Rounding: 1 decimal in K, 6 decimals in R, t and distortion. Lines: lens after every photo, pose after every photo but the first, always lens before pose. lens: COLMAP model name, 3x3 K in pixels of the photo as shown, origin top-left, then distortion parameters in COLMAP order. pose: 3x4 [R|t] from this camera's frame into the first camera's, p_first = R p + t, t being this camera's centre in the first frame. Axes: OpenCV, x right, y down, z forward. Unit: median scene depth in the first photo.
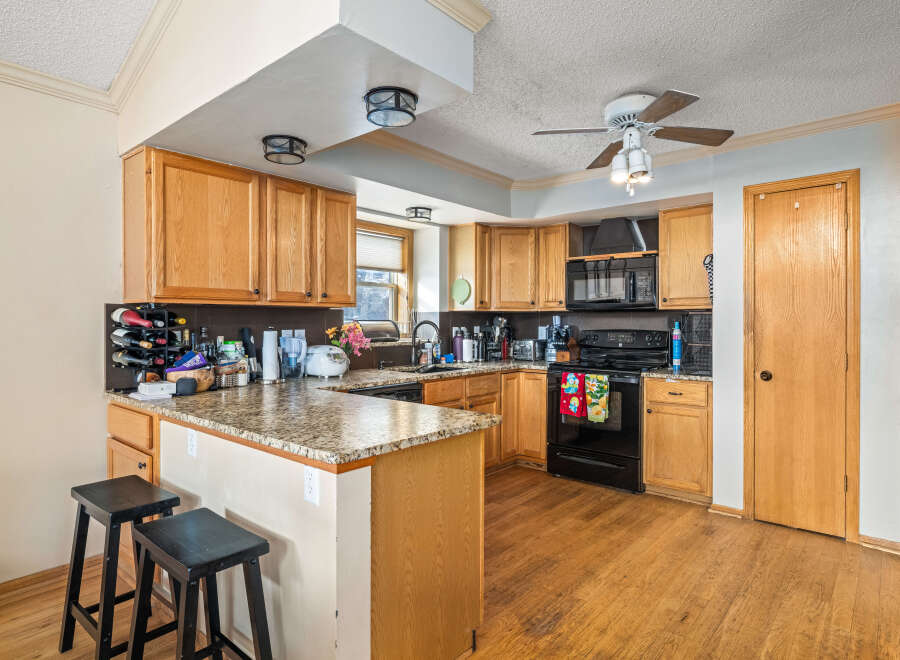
lens RADIAL K [[520.5, 0, 451.0], [0, 520.5, 333.5], [0, 0, 1]] dist [0.001987, 0.000272]
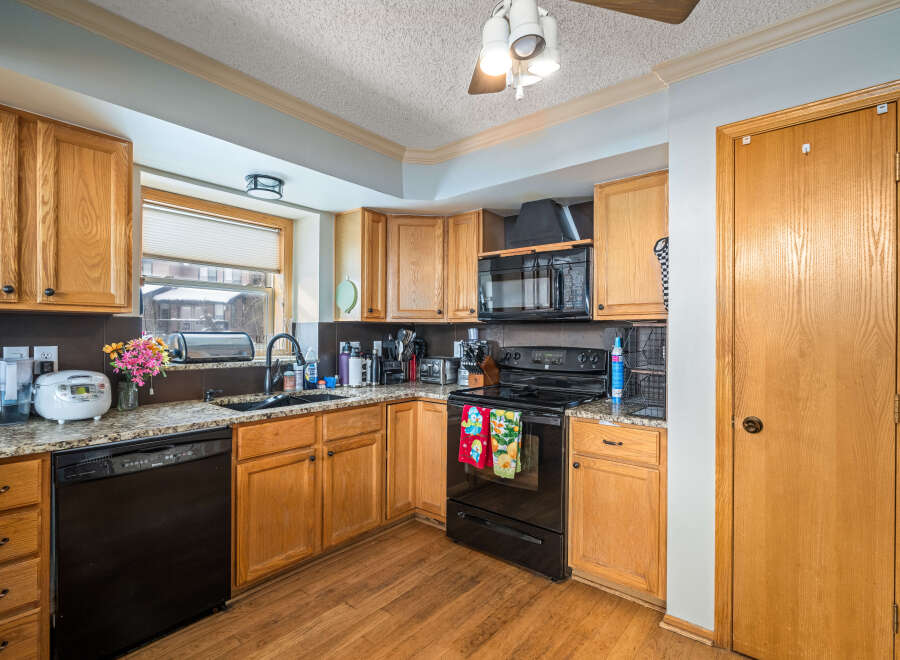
lens RADIAL K [[441.3, 0, 446.8], [0, 441.3, 342.3], [0, 0, 1]] dist [-0.000696, -0.000020]
pose [[0.999935, 0.005309, 0.010104, 0.186547], [-0.005265, 0.999976, -0.004395, -0.011209], [-0.010127, 0.004342, 0.999939, 0.381664]]
